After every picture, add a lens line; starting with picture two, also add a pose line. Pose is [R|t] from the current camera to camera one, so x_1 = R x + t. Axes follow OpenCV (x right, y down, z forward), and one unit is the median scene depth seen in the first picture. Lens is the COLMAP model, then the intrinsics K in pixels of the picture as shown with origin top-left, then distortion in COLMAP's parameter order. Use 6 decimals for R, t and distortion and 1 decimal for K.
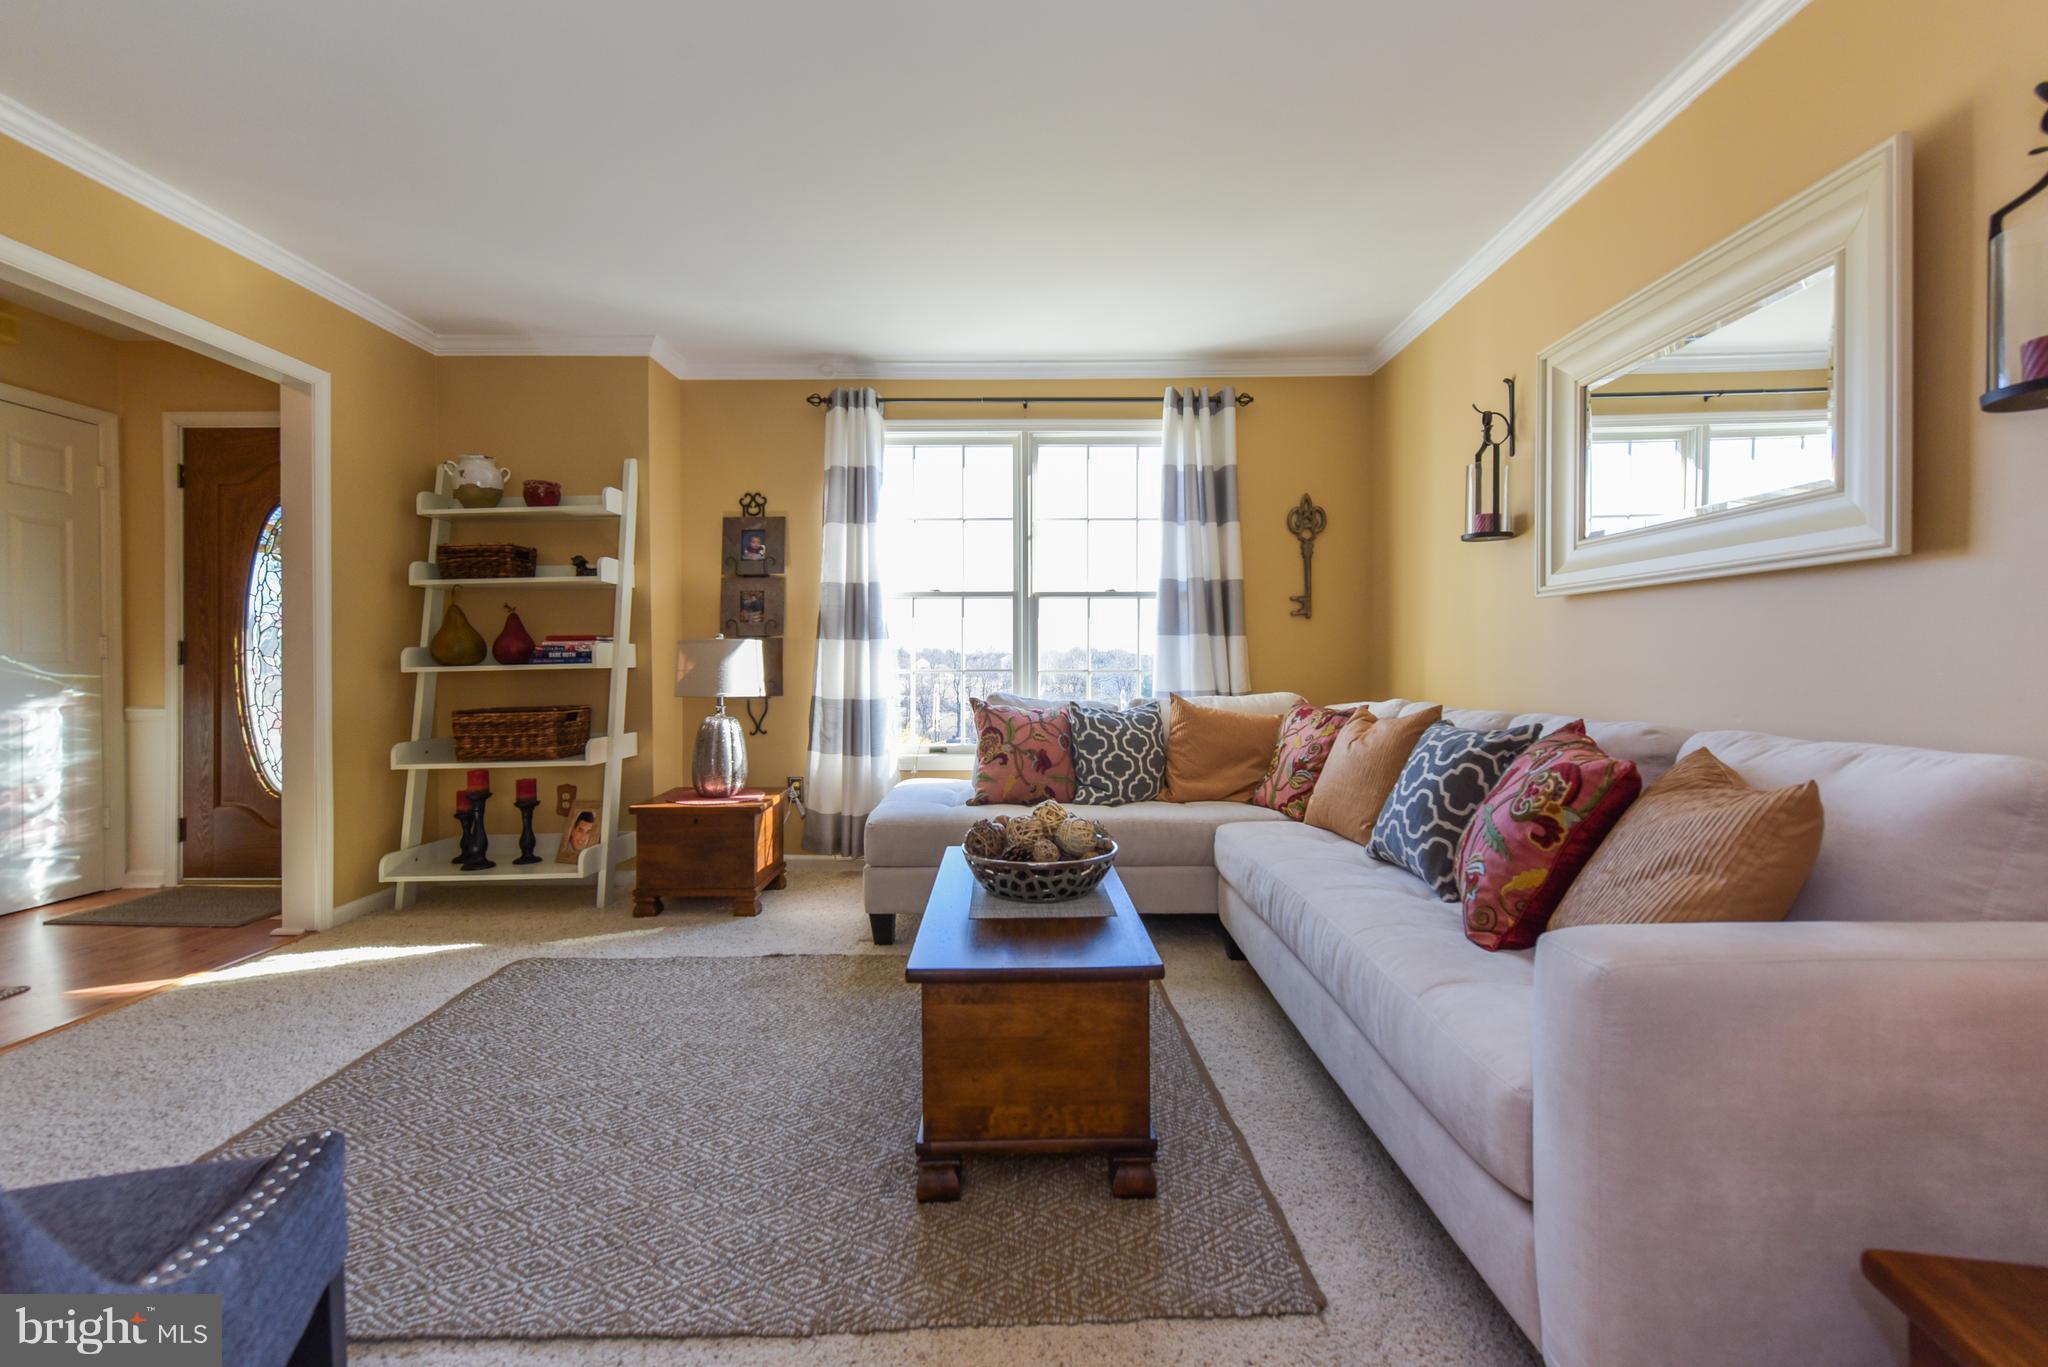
lens RADIAL K [[810.0, 0, 1033.2], [0, 810.0, 673.0], [0, 0, 1]] dist [0.002835, -0.001549]
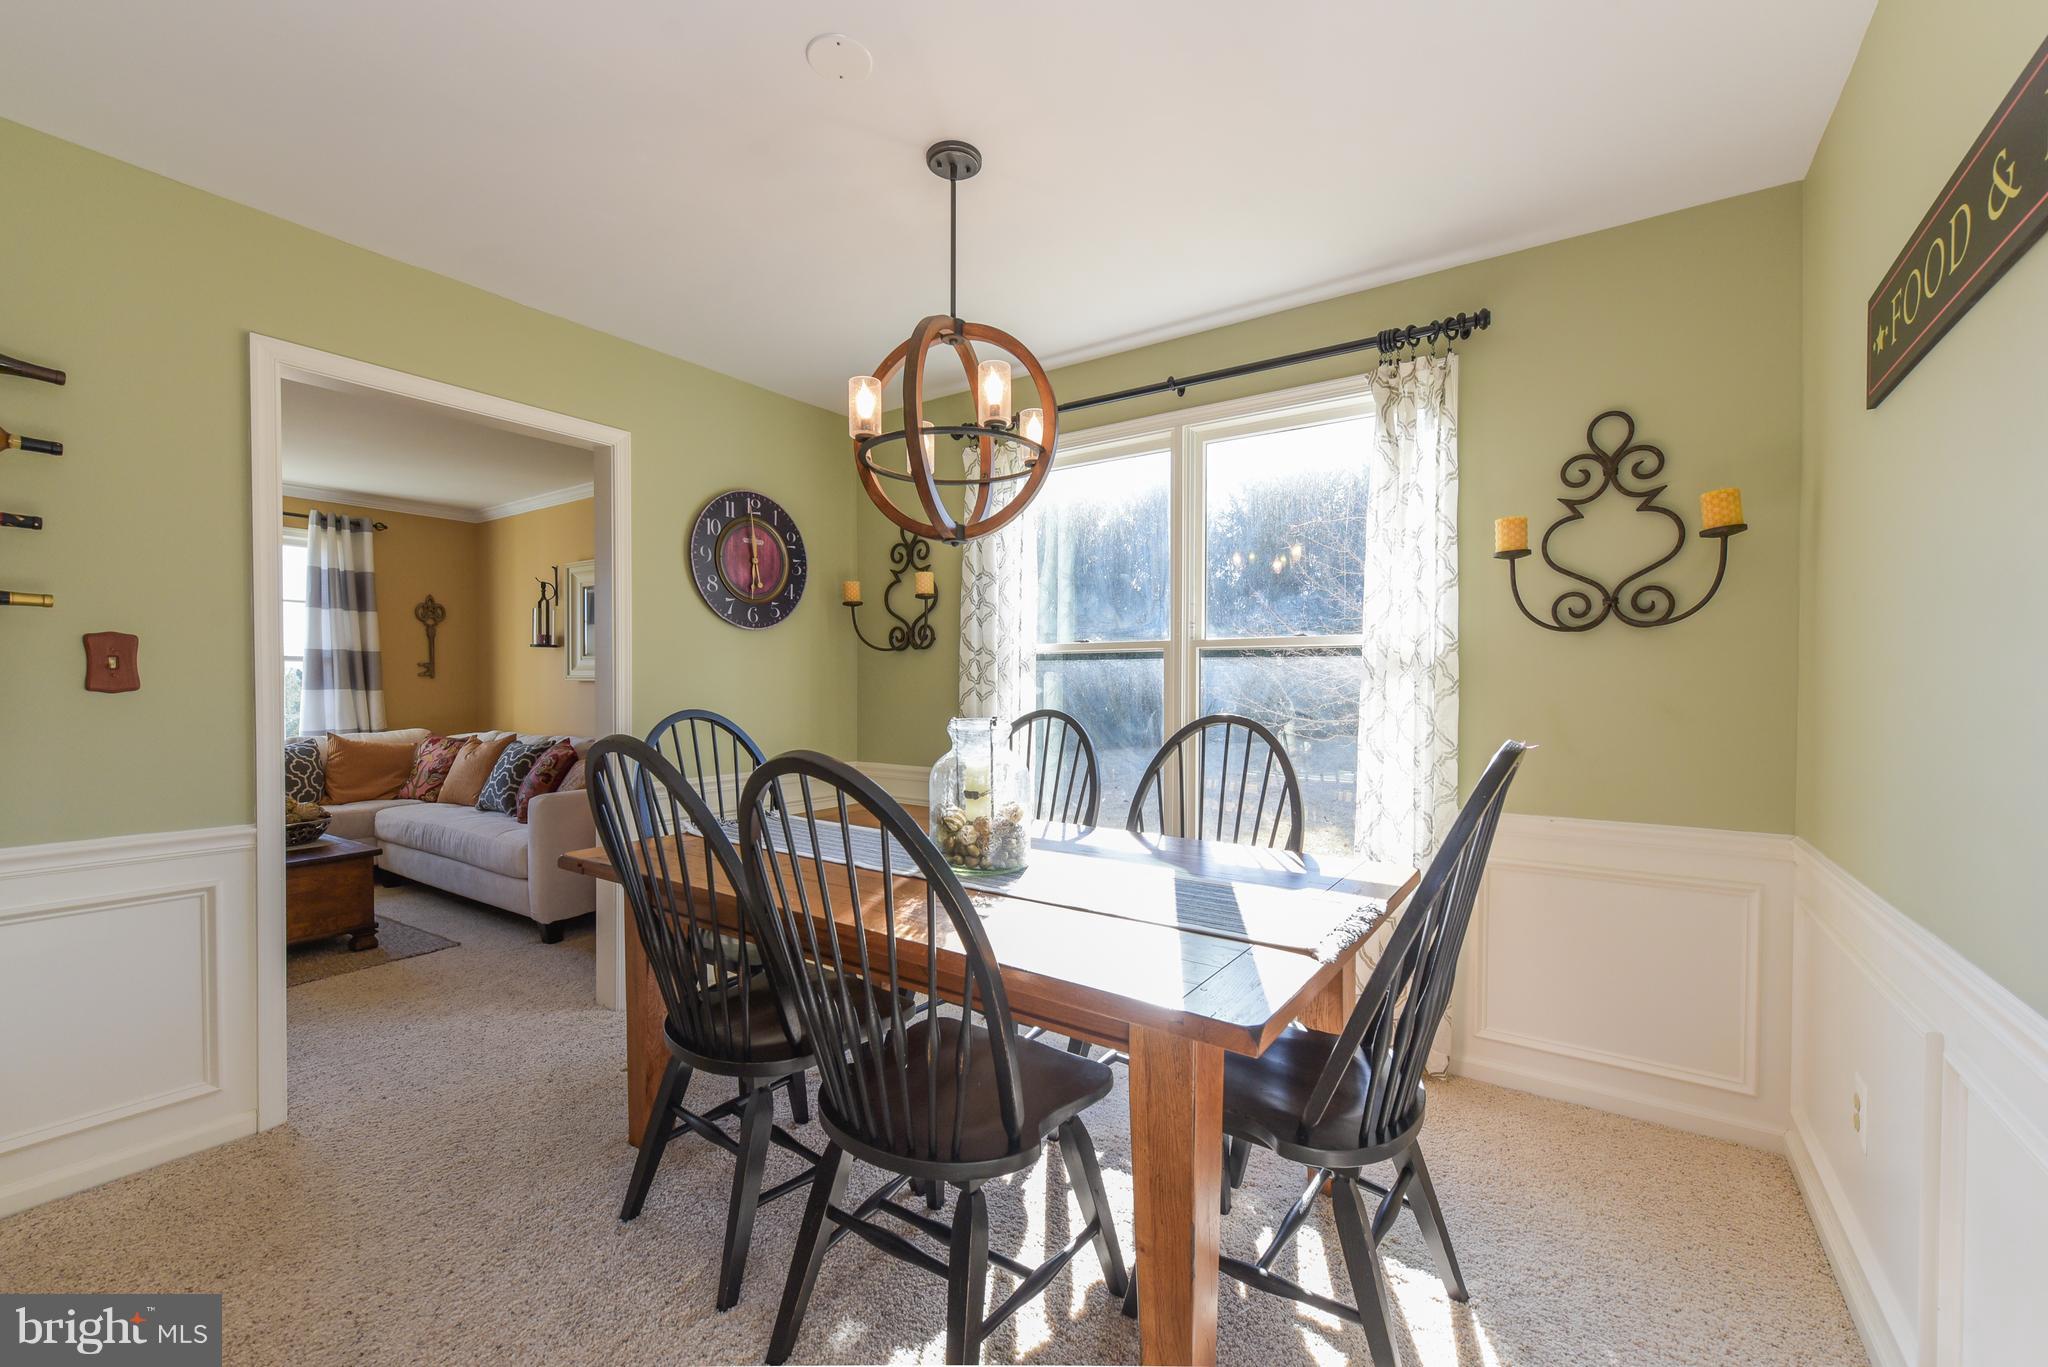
lens RADIAL K [[810.0, 0, 1019.4], [0, 810.0, 694.8], [0, 0, 1]] dist [0.002835, -0.001549]
pose [[0.557157, -0.005716, 0.830387, -0.355214], [0.004580, 0.999982, 0.003810, -0.043838], [-0.830394, 0.001680, 0.557173, -0.870164]]
